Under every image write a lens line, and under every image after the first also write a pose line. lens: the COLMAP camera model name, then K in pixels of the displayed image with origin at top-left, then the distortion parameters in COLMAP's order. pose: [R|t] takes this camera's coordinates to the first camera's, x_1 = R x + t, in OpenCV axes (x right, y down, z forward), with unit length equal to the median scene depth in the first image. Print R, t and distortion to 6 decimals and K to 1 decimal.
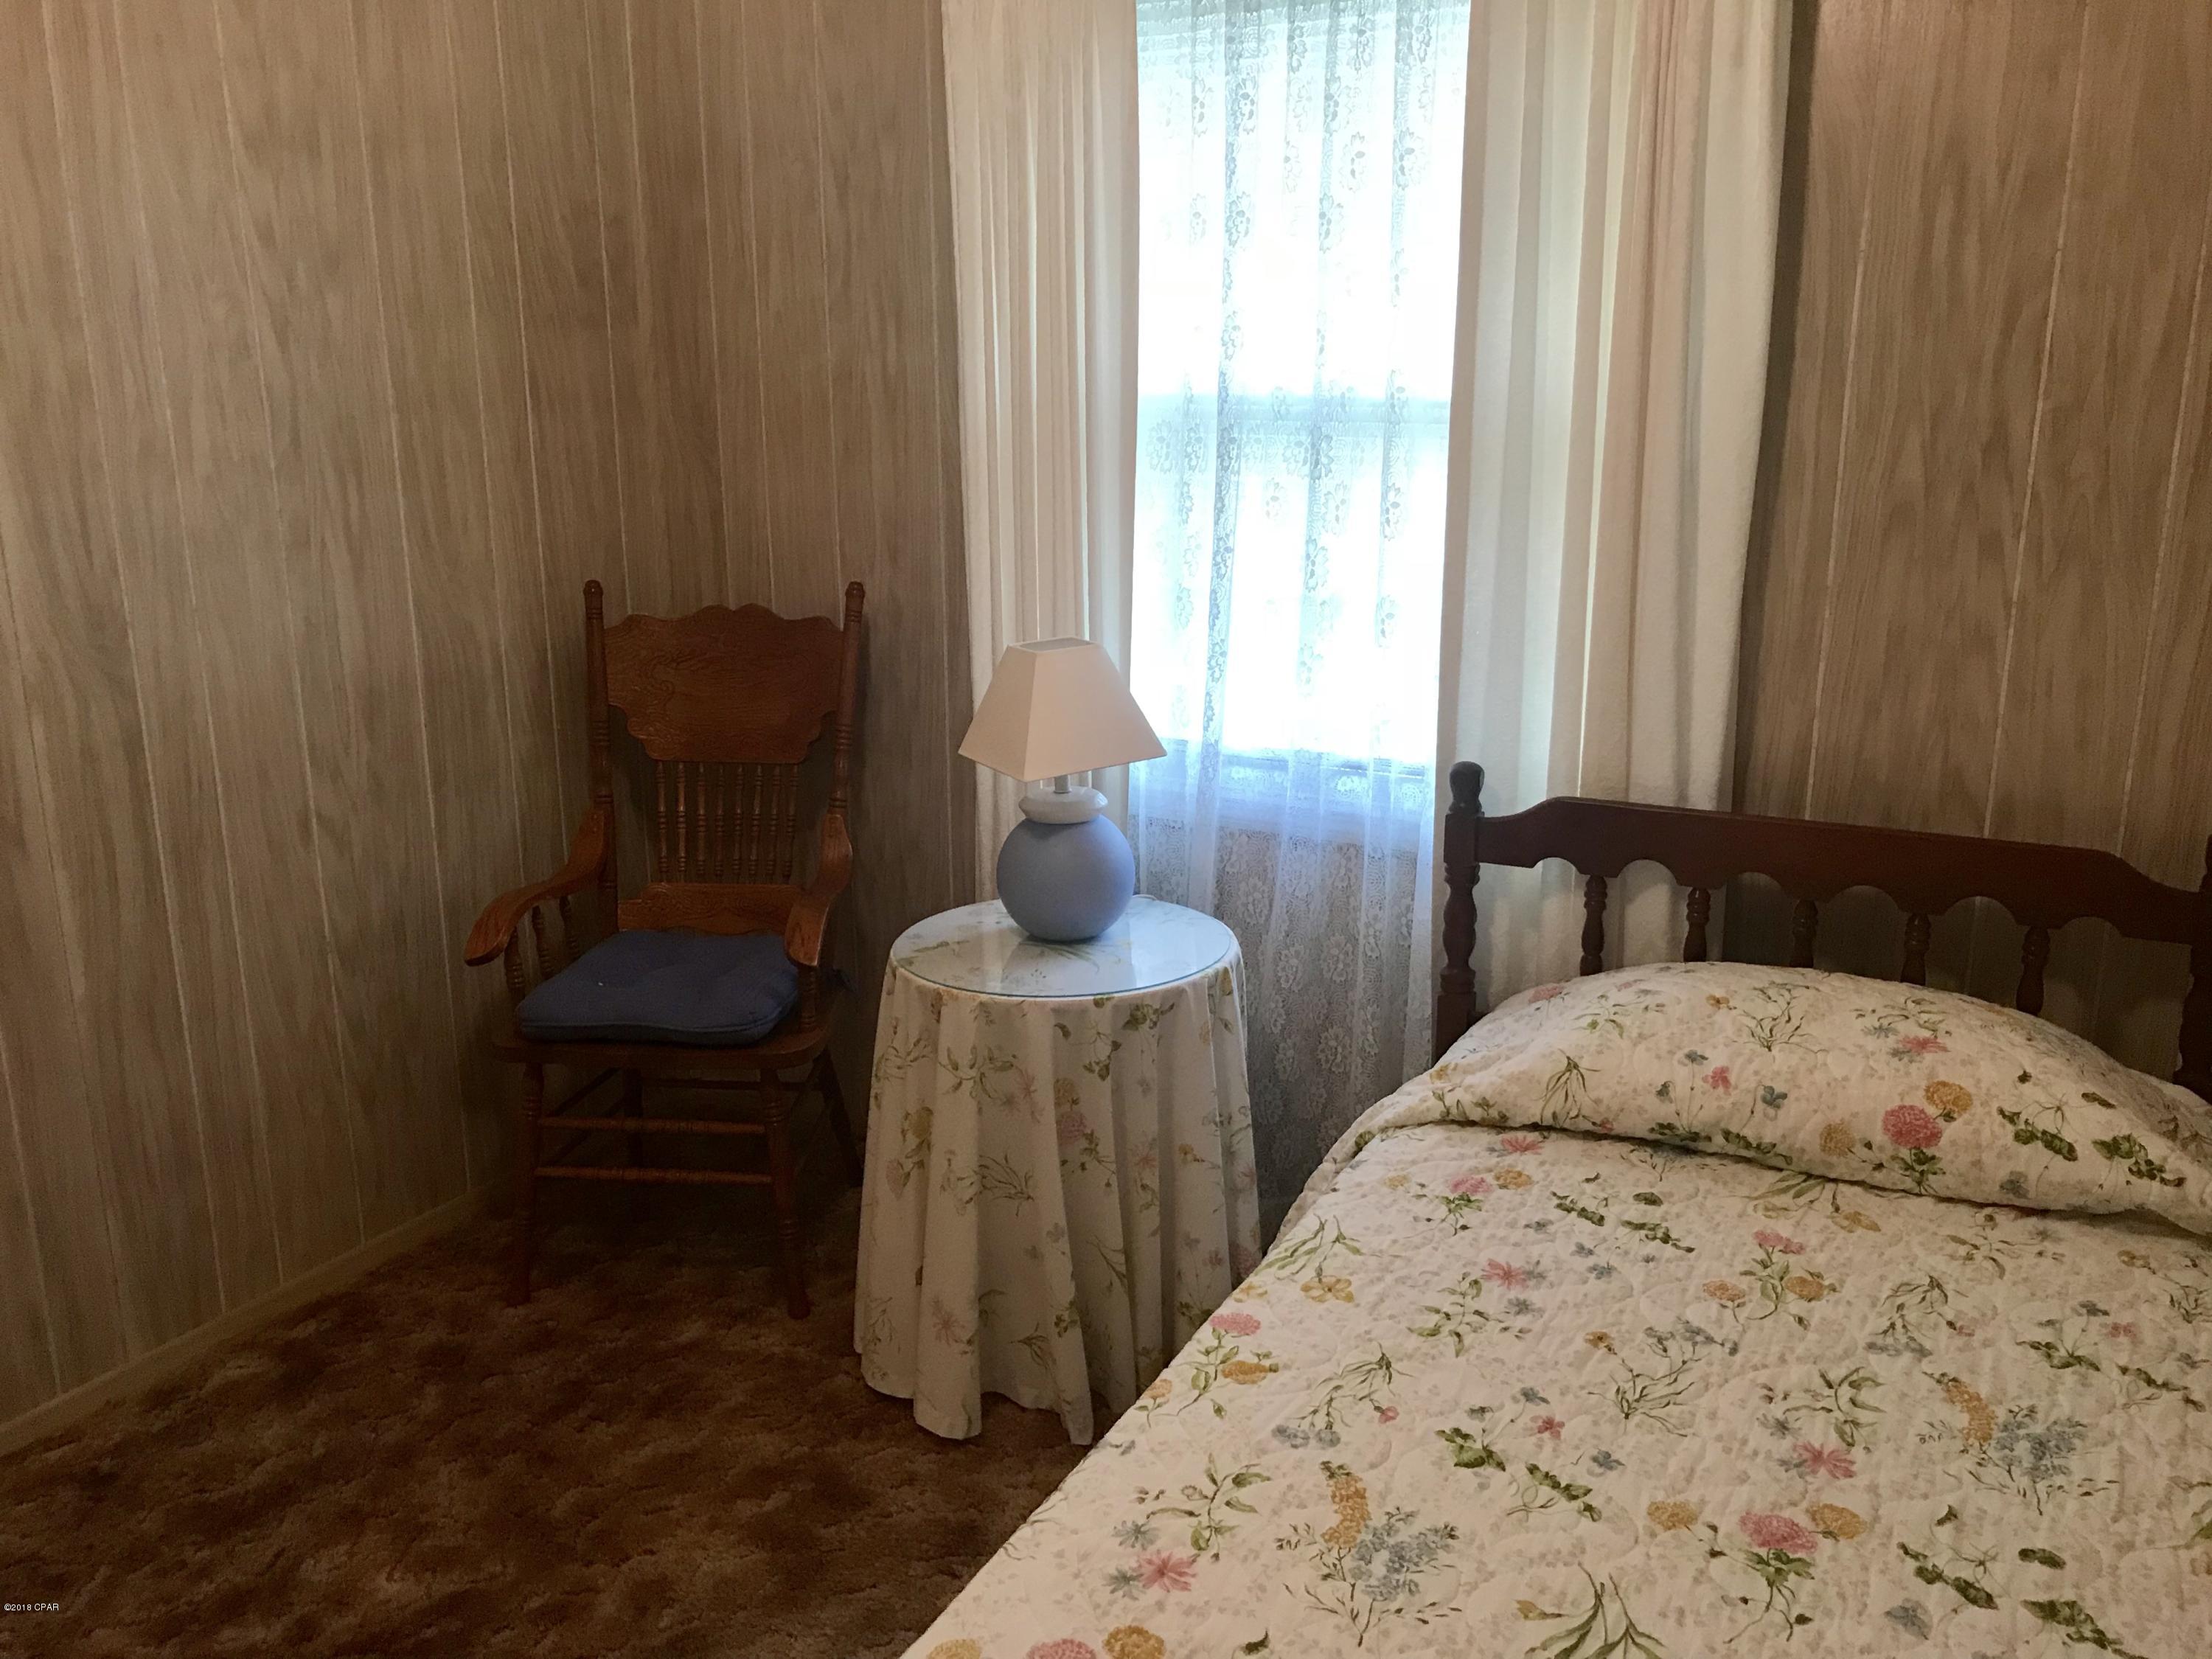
lens RADIAL K [[1805.0, 0, 1098.1], [0, 1805.0, 840.8], [0, 0, 1]] dist [0.049424, -0.071220]
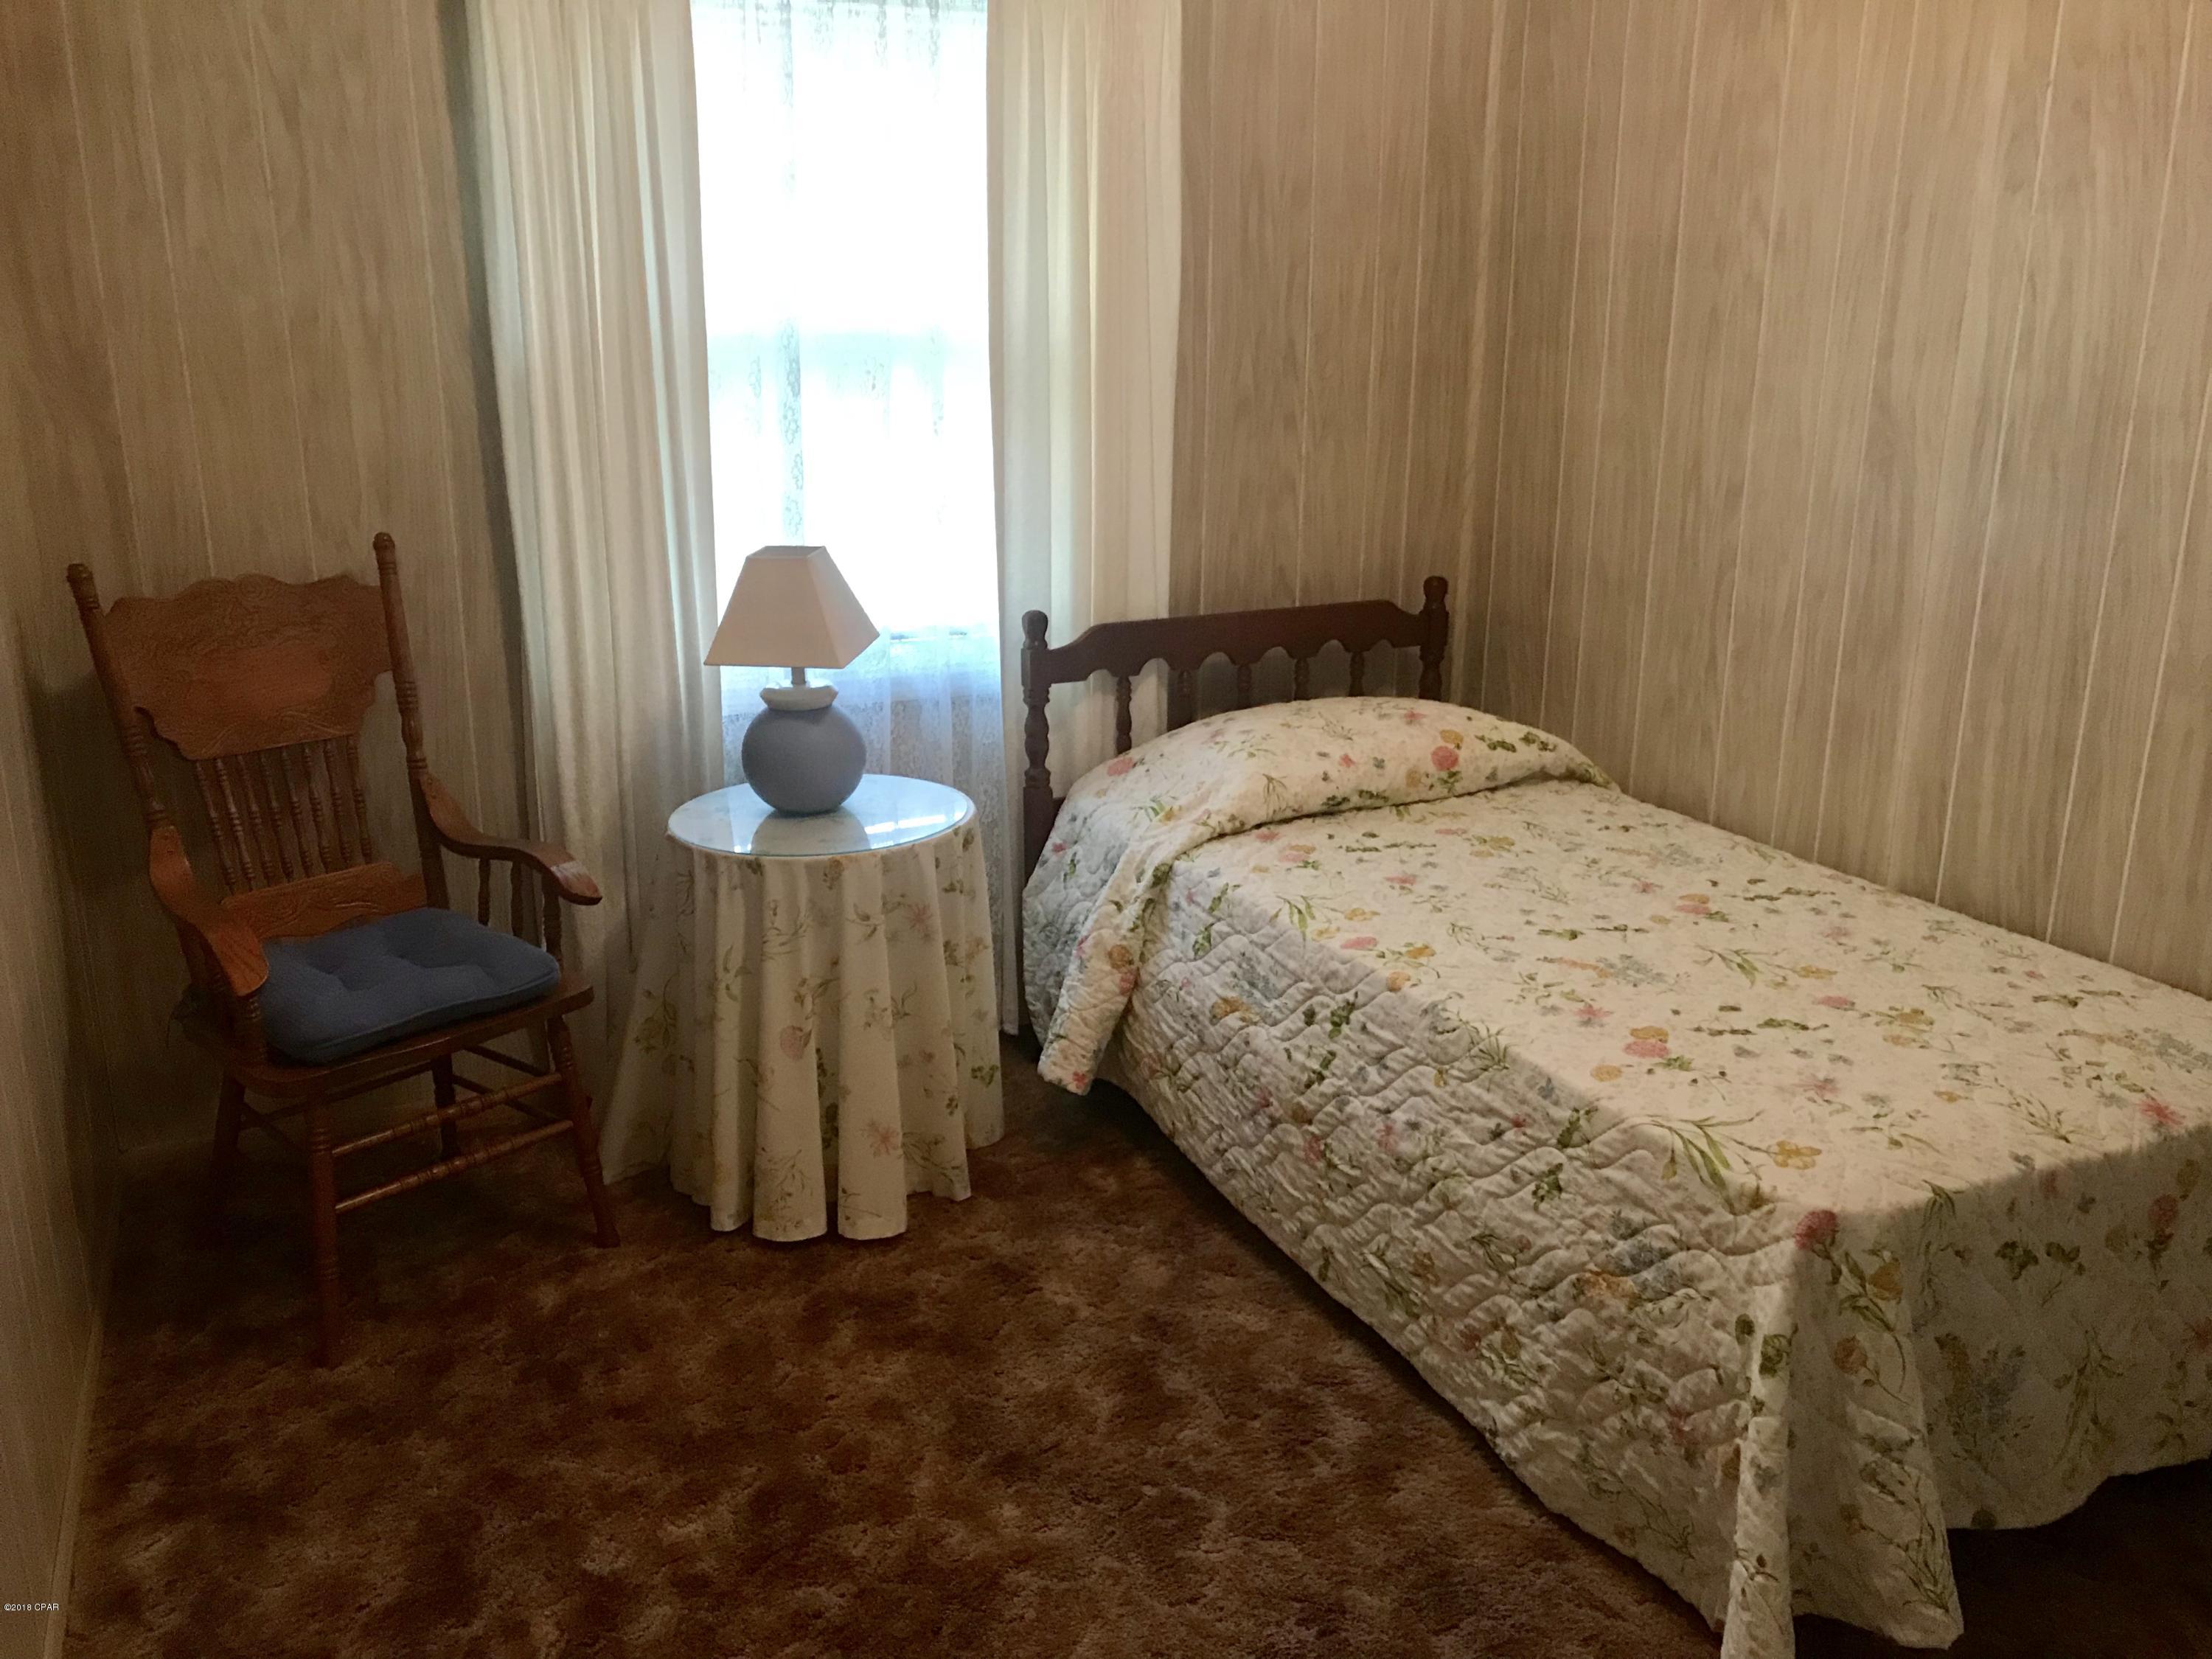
lens RADIAL K [[1805.0, 0, 1098.1], [0, 1805.0, 840.8], [0, 0, 1]] dist [0.049424, -0.071220]
pose [[0.603046, -0.224348, 0.765509, -0.934724], [0.202527, 0.971253, 0.125102, -0.040121], [-0.771569, 0.079594, 0.631146, 0.161439]]
